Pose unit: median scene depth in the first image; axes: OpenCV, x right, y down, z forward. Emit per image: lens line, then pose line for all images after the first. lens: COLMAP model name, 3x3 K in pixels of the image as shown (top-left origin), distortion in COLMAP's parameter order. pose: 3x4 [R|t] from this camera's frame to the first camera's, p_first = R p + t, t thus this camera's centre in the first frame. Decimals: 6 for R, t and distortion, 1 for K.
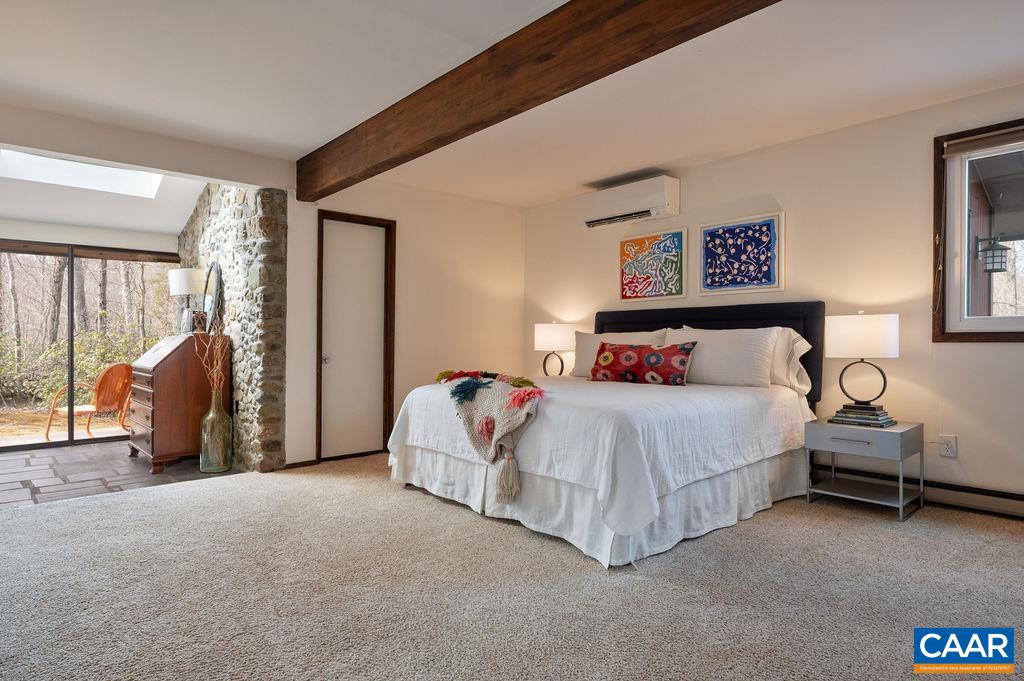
lens RADIAL K [[572.2, 0, 512.0], [0, 572.2, 340.5], [0, 0, 1]] dist [0.001266, 0.000413]
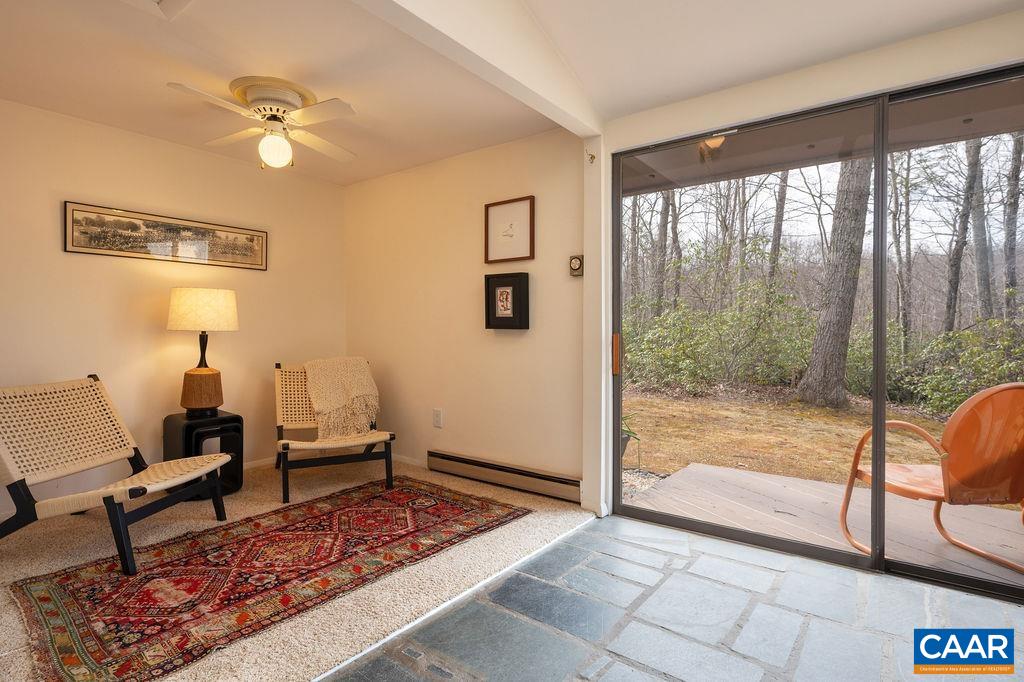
lens RADIAL K [[528.4, 0, 512.0], [0, 528.4, 341.0], [0, 0, 1]] dist [-0.002206, -0.000683]
pose [[0.184901, 0.013214, -0.982668, -0.173225], [-0.002047, 0.999913, 0.013061, 0.008359], [0.982755, -0.000403, 0.184912, 0.258121]]
